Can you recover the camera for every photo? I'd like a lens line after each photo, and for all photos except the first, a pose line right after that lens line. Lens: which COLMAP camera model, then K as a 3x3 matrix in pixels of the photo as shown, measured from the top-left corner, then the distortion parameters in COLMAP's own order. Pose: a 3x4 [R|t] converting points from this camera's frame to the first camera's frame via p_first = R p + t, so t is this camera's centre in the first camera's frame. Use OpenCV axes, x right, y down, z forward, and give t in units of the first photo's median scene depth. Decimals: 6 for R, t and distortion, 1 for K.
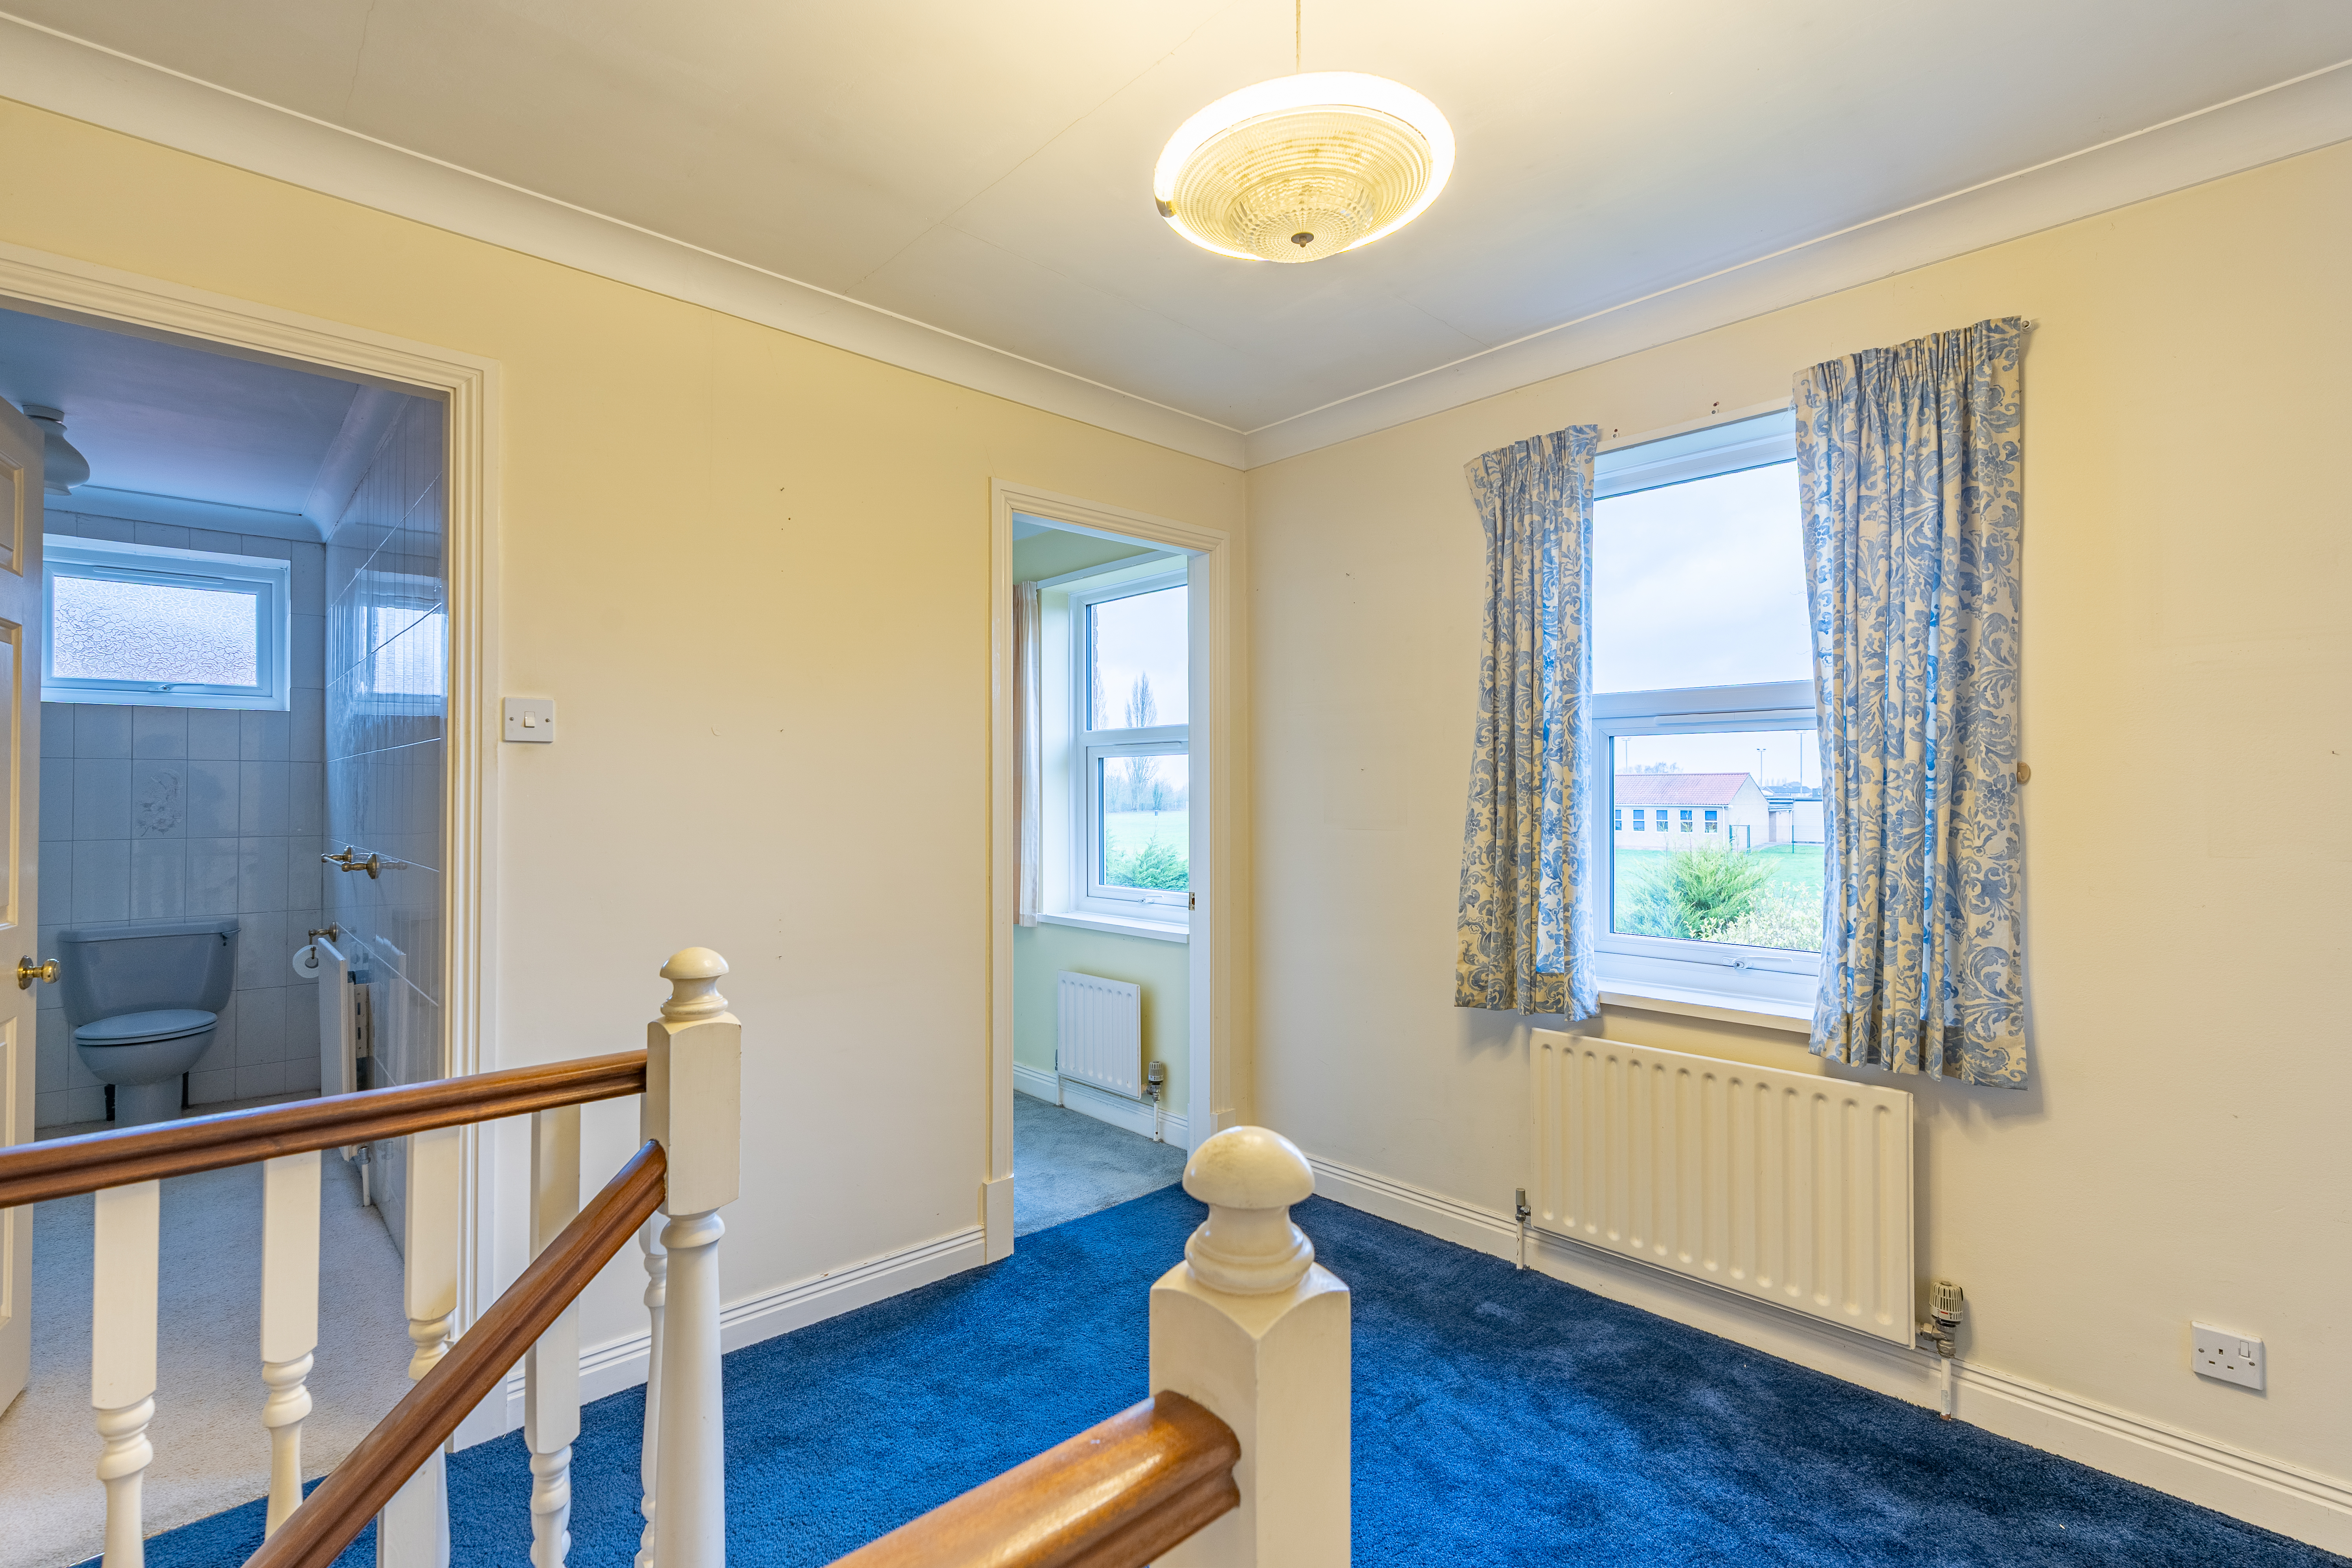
lens RADIAL K [[1058.1, 0, 1176.0], [0, 1058.1, 784.0], [0, 0, 1]] dist [0.000227, 0.000074]
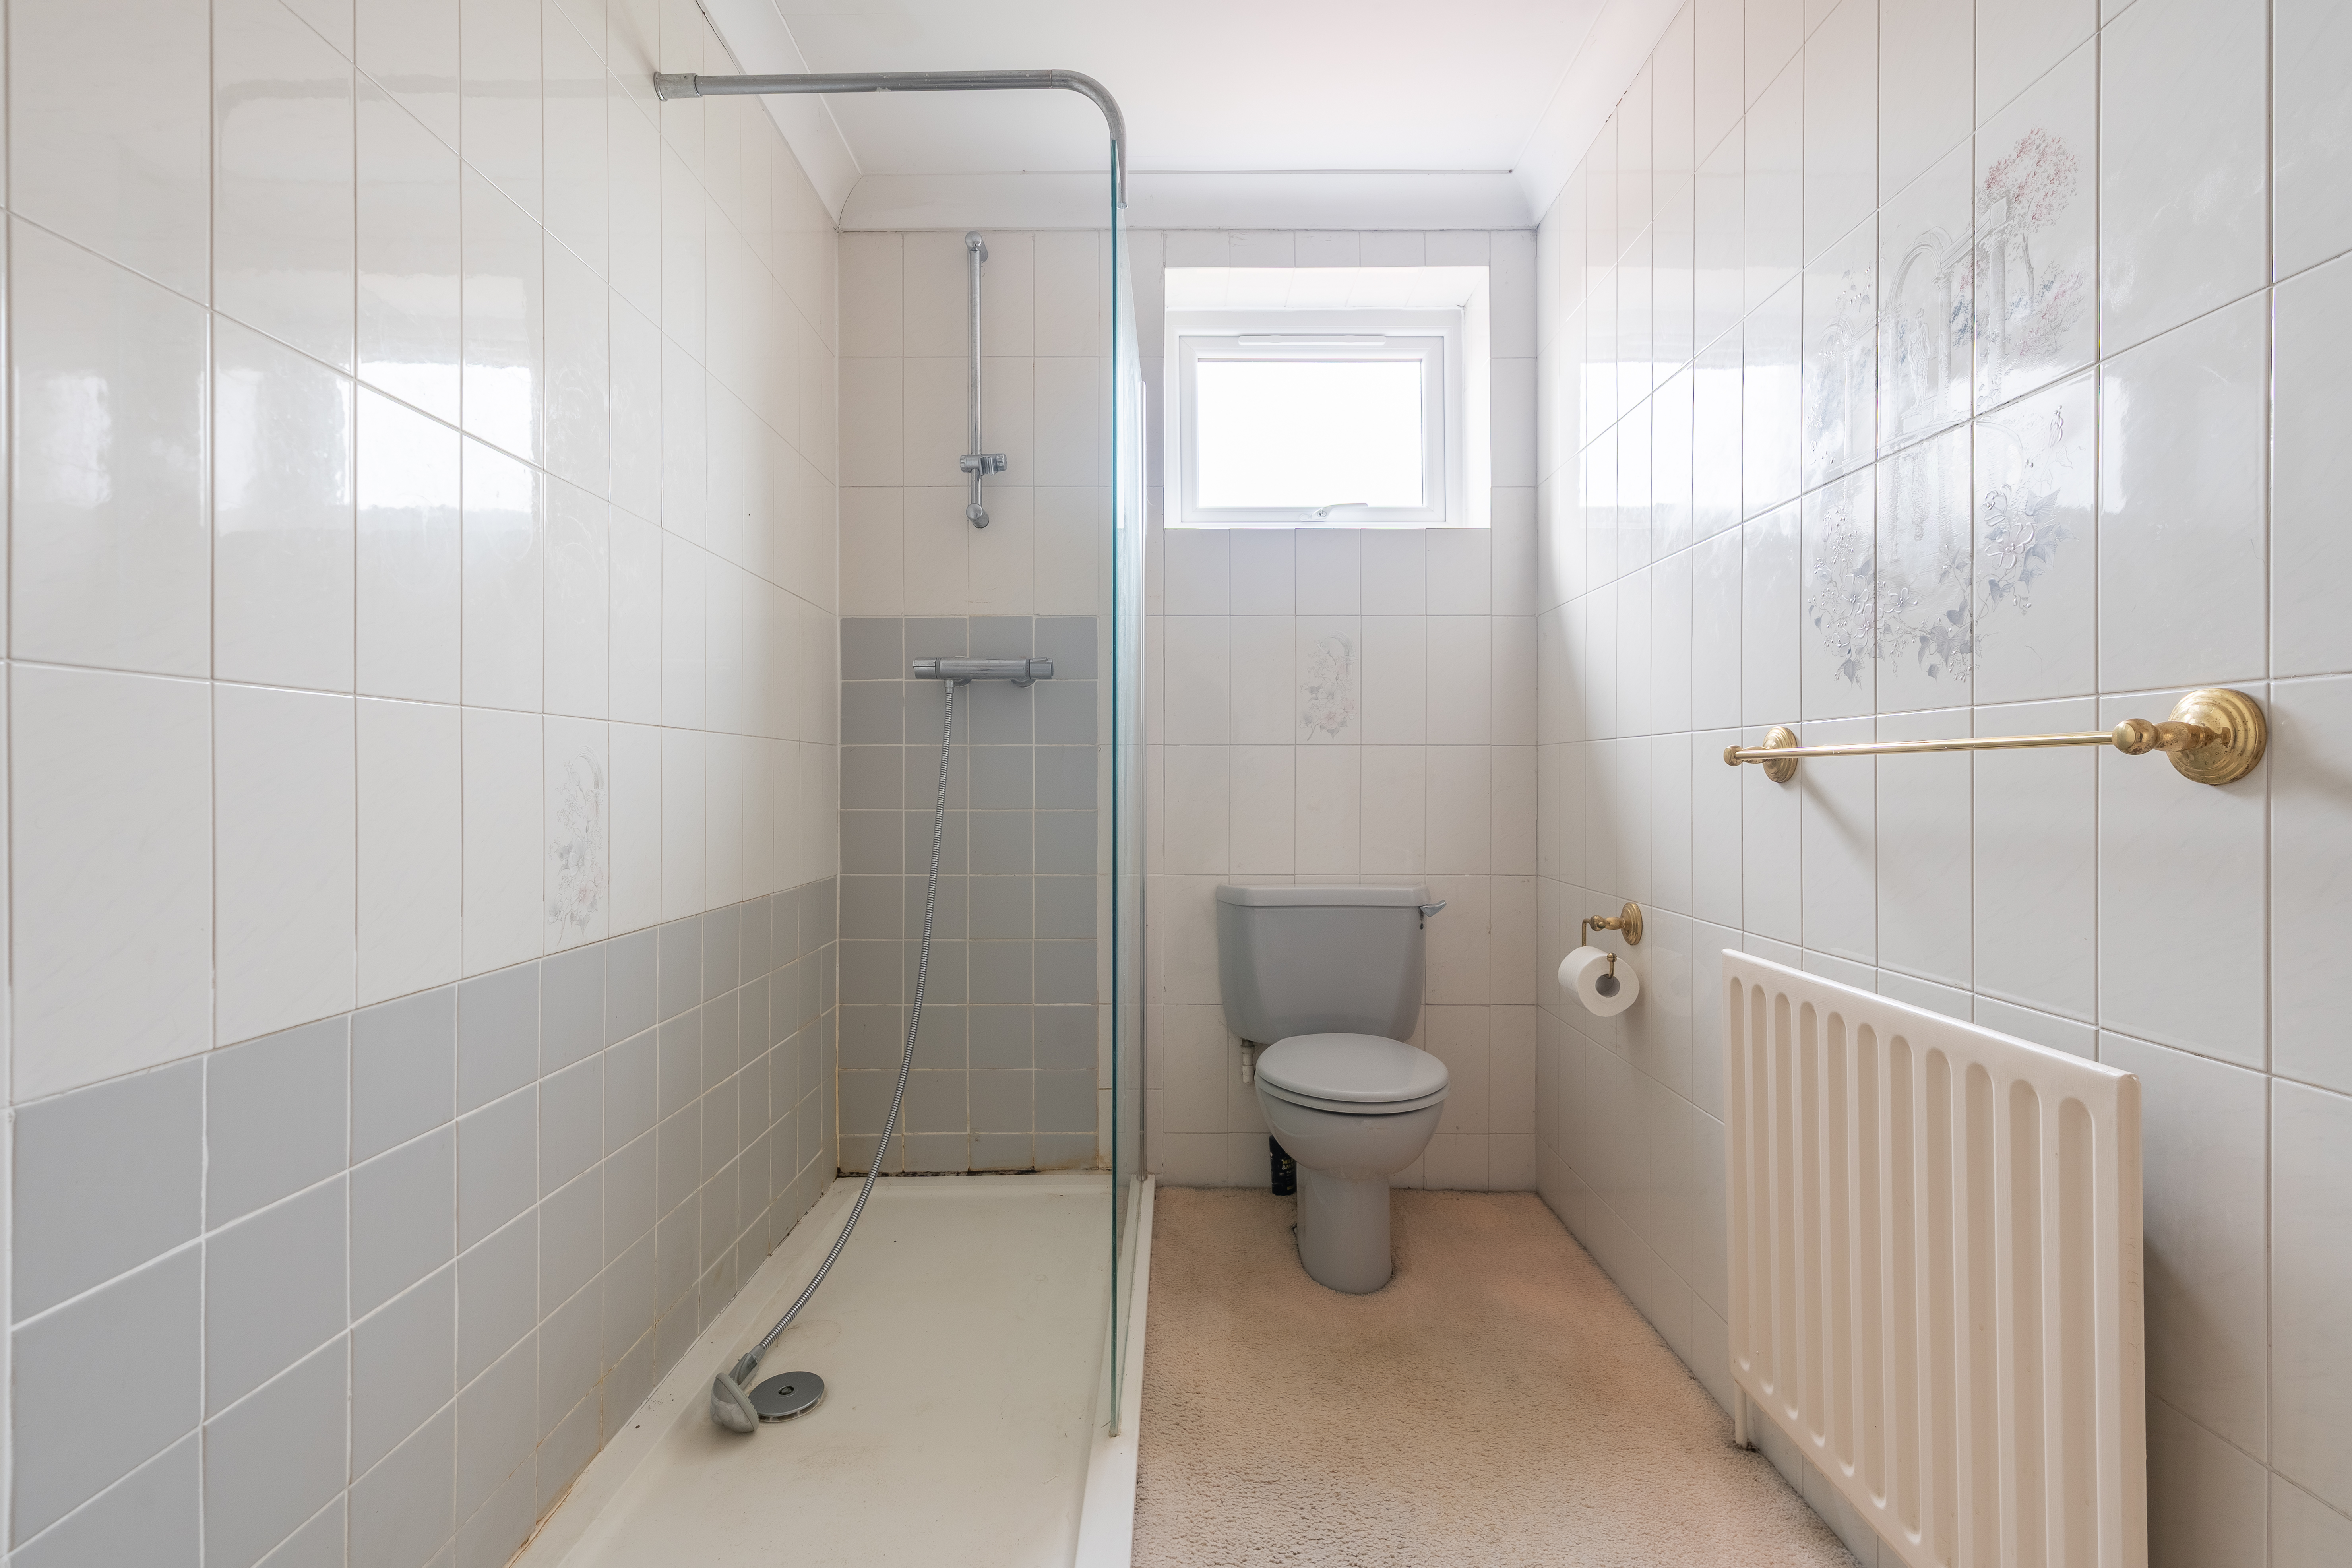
lens RADIAL K [[1058.1, 0, 1176.0], [0, 1058.1, 784.0], [0, 0, 1]] dist [0.000227, 0.000074]
pose [[0.723142, -0.000813, -0.690699, -0.598763], [0.007127, 0.999955, 0.006285, 0.069624], [0.690663, -0.009468, 0.723115, 0.493554]]
